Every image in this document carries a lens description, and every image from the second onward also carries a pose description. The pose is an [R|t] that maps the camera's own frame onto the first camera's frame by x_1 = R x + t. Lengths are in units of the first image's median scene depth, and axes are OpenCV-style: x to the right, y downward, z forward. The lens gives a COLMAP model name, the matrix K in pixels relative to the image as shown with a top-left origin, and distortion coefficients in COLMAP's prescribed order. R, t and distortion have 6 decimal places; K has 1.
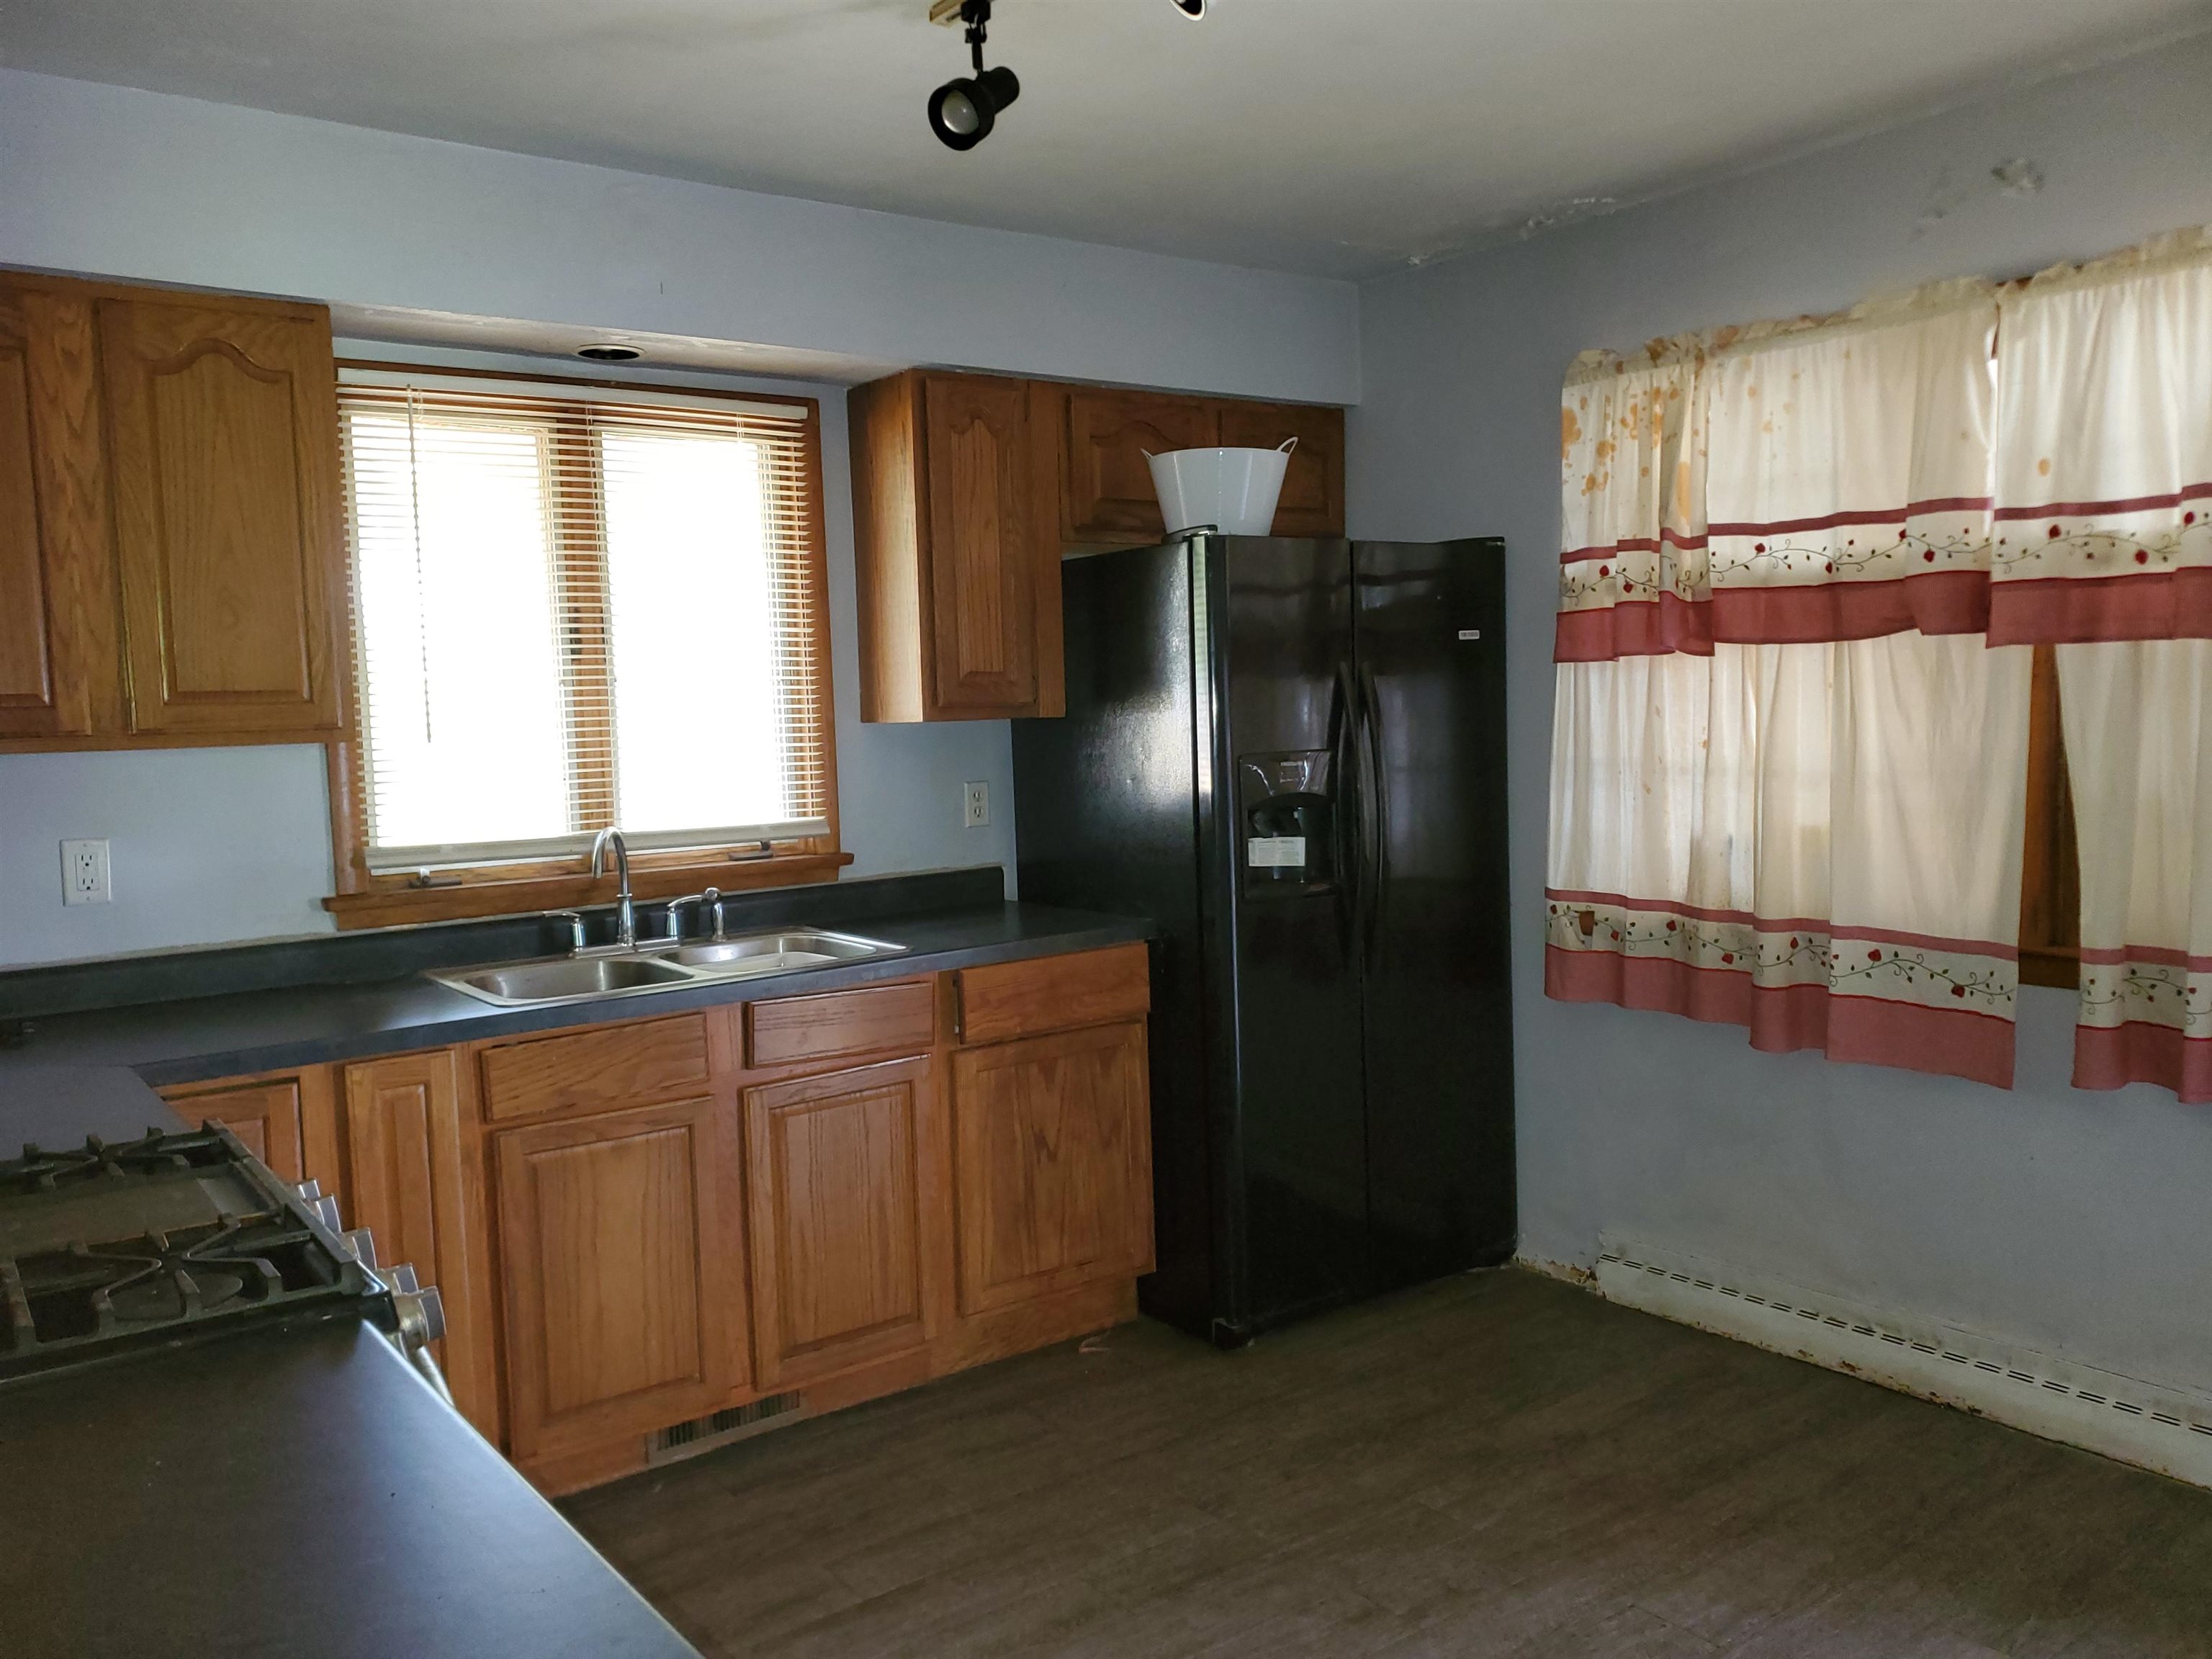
lens RADIAL K [[1684.0, 0, 1097.7], [0, 1684.0, 745.8], [0, 0, 1]] dist [0.005610, -0.298398]
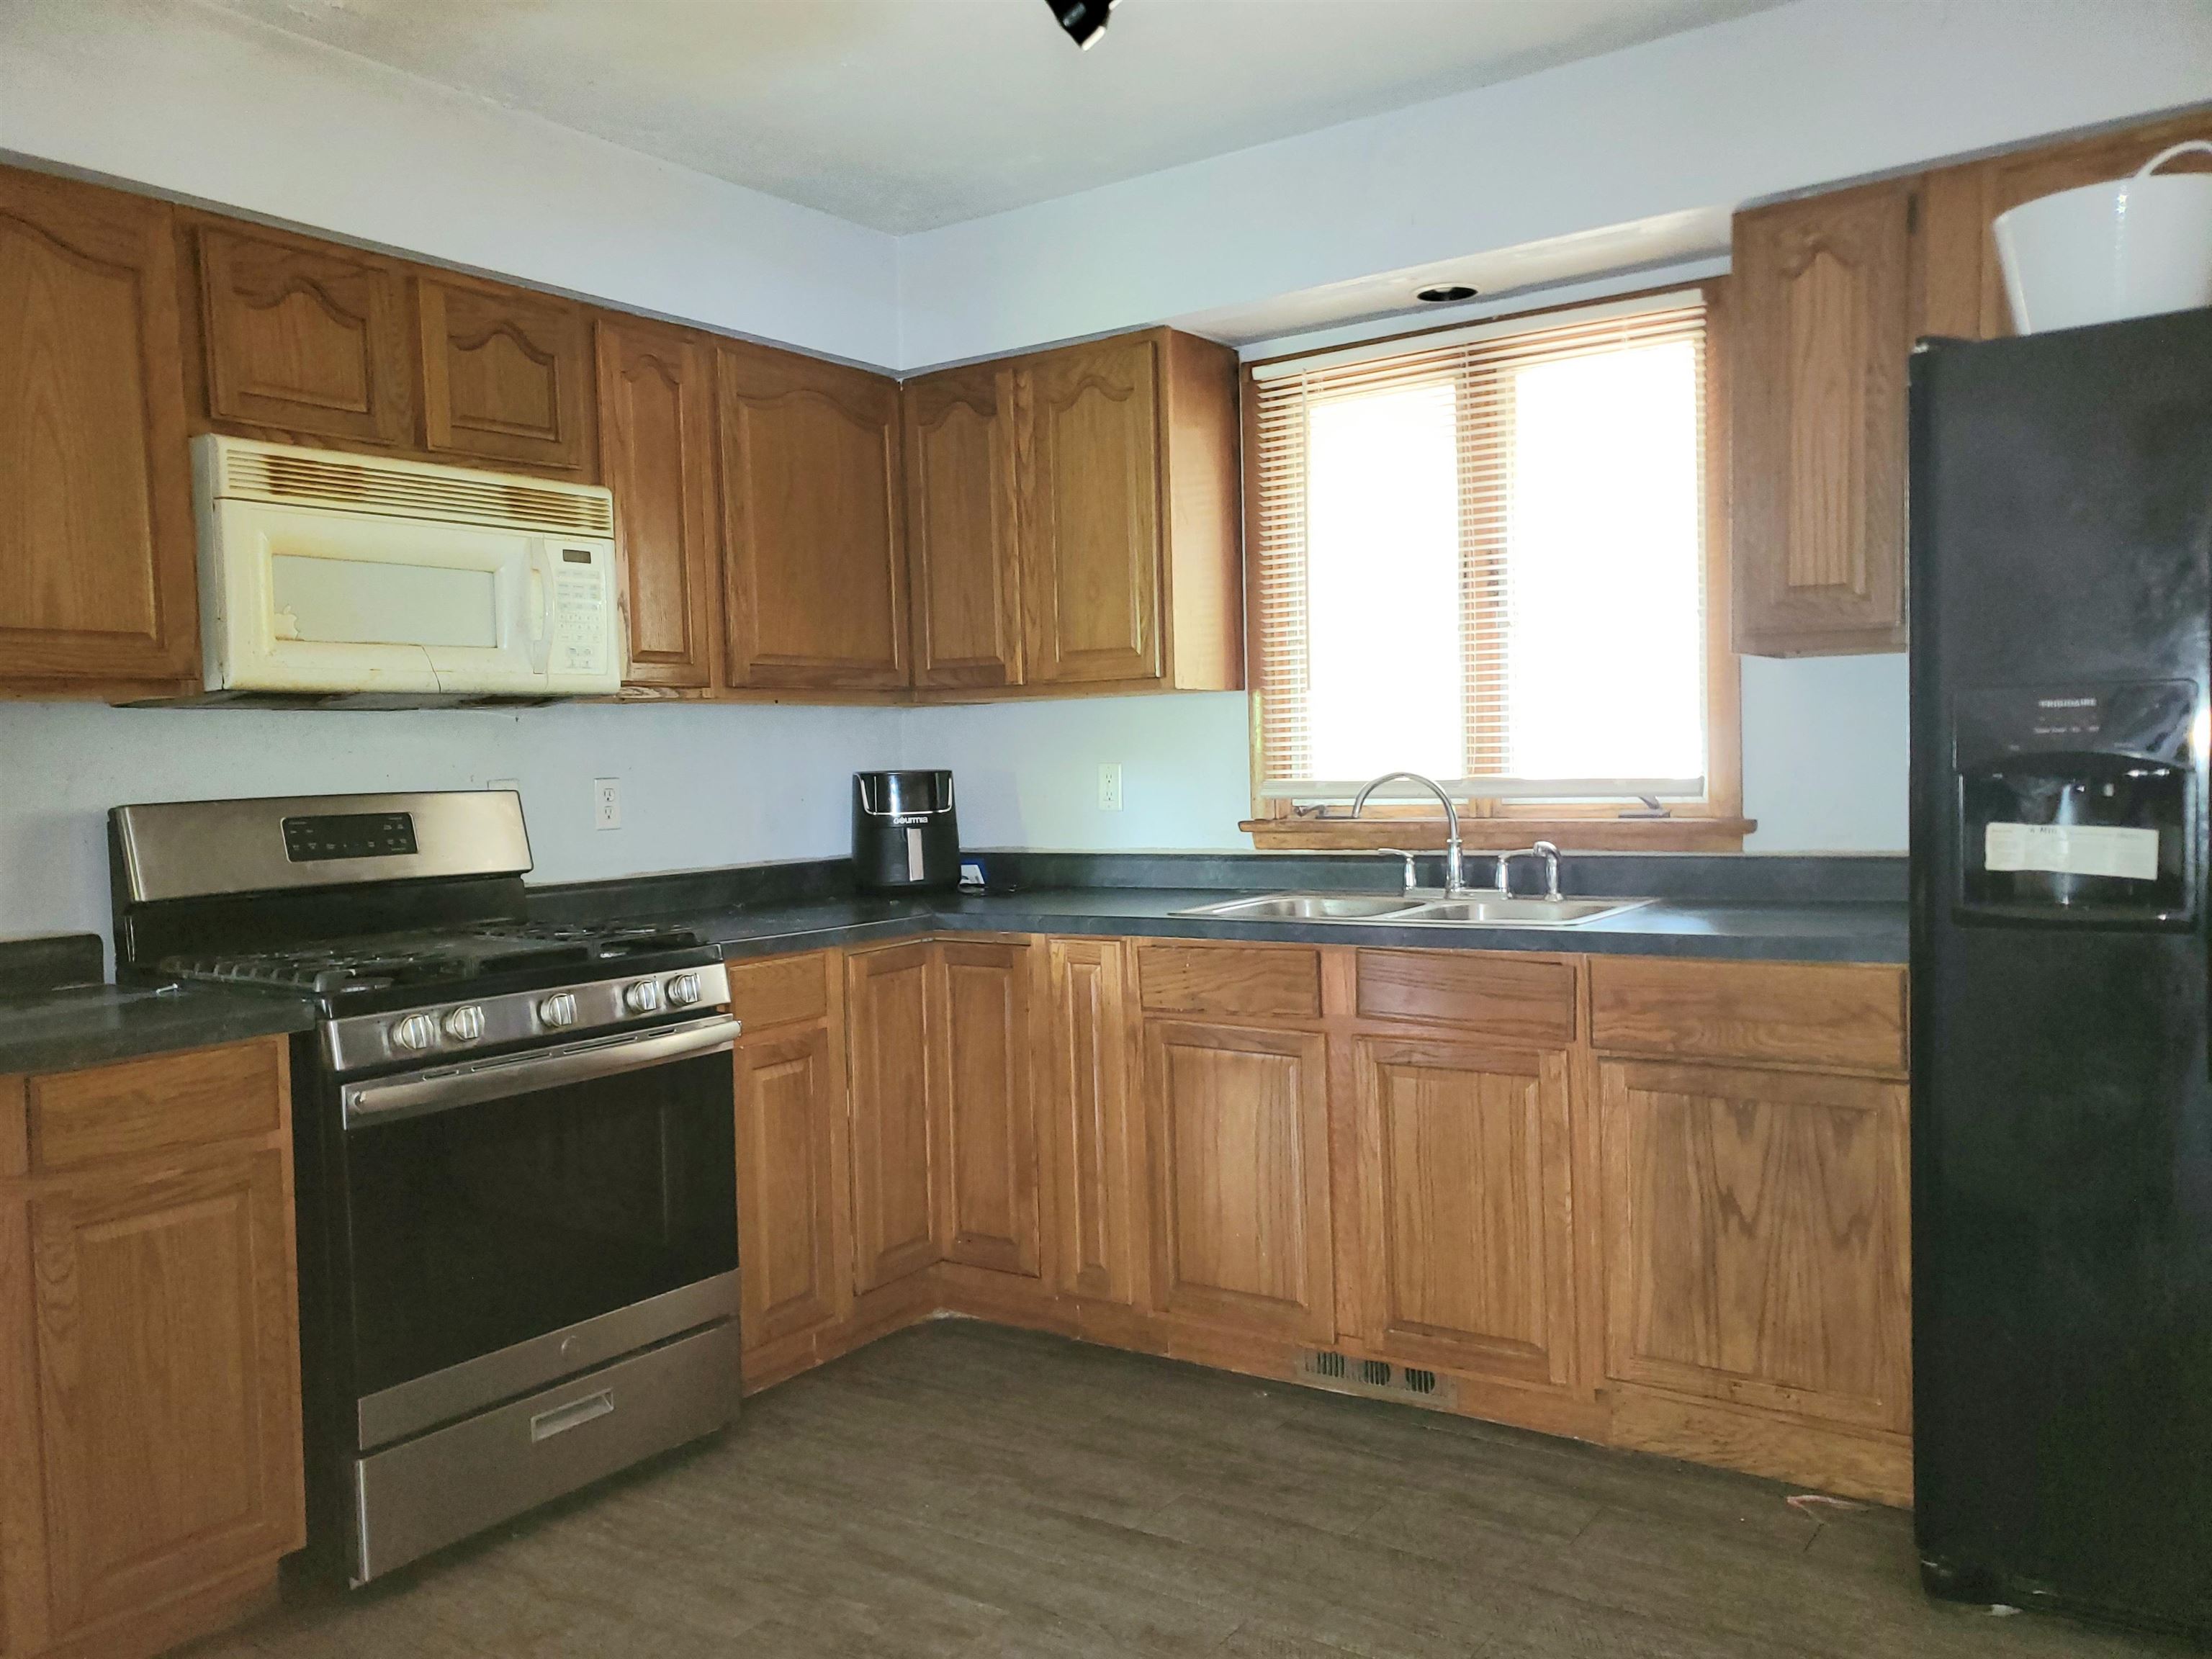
lens RADIAL K [[1677.1, 0, 1105.7], [0, 1677.1, 790.4], [0, 0, 1]] dist [0.002295, -0.175505]
pose [[0.269340, 0.042020, -0.962128, 0.623832], [-0.003117, 0.999080, 0.042761, 0.017742], [0.963040, -0.008518, 0.269223, 0.542256]]
